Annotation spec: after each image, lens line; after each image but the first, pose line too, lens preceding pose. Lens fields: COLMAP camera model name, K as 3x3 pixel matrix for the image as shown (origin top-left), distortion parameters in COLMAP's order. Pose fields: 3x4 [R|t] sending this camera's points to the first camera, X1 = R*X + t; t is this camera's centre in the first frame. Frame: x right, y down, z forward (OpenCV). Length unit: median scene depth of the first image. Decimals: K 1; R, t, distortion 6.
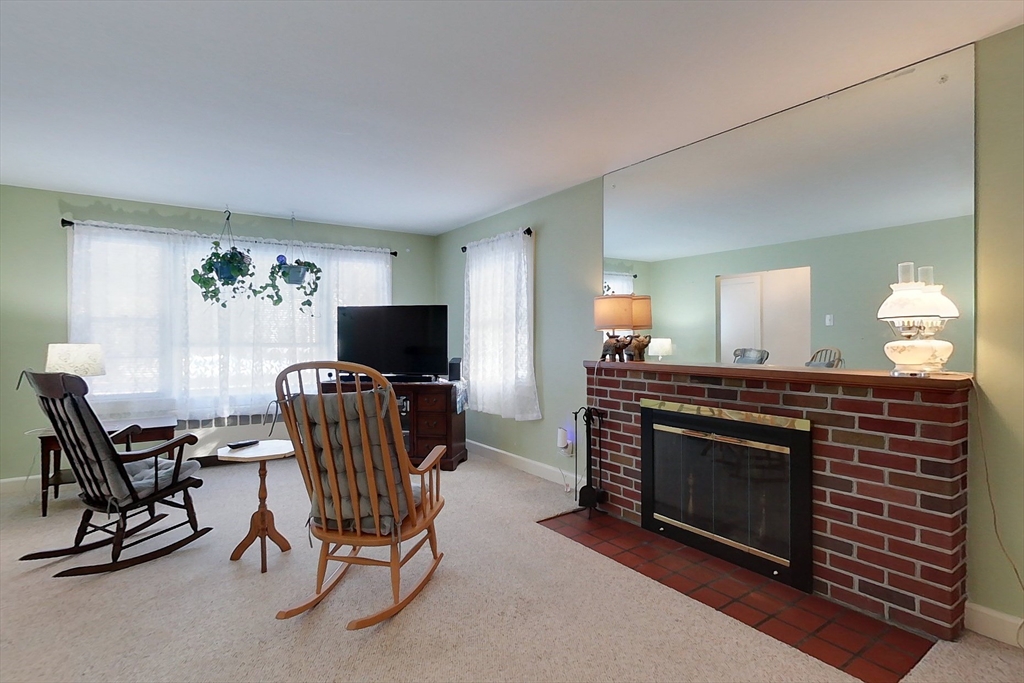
lens RADIAL K [[517.1, 0, 512.0], [0, 517.1, 341.5], [0, 0, 1]] dist [-0.003693, -0.000457]
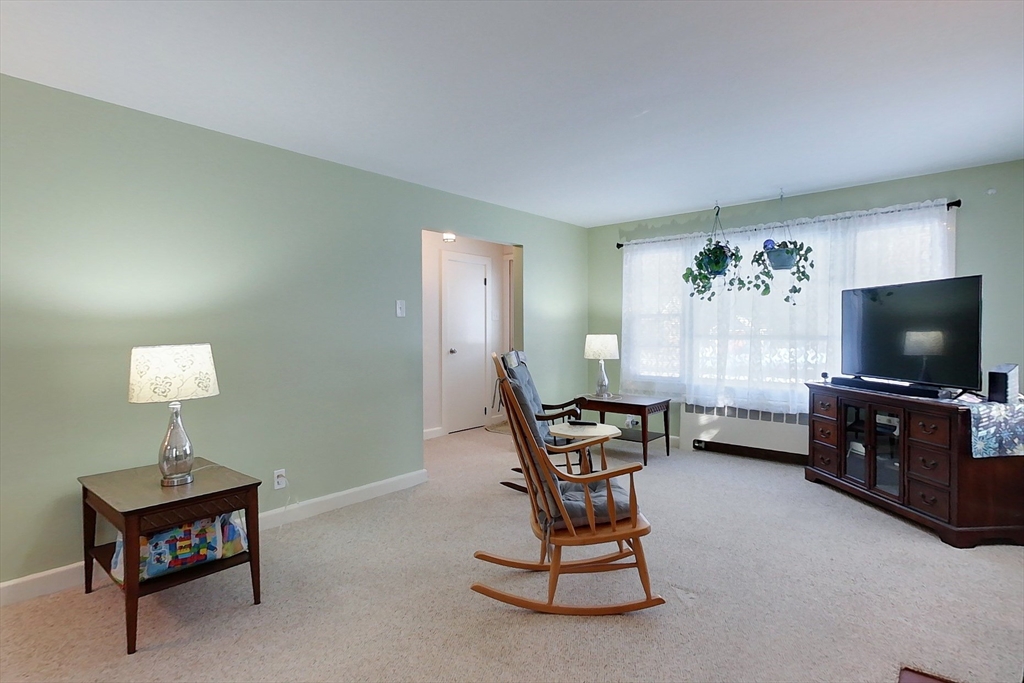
lens RADIAL K [[517.1, 0, 512.0], [0, 517.1, 341.5], [0, 0, 1]] dist [-0.003693, -0.000457]
pose [[0.247418, 0.018115, -0.968740, 0.349793], [-0.005988, 0.999835, 0.017168, 0.000291], [0.968890, 0.001553, 0.247485, 0.354267]]
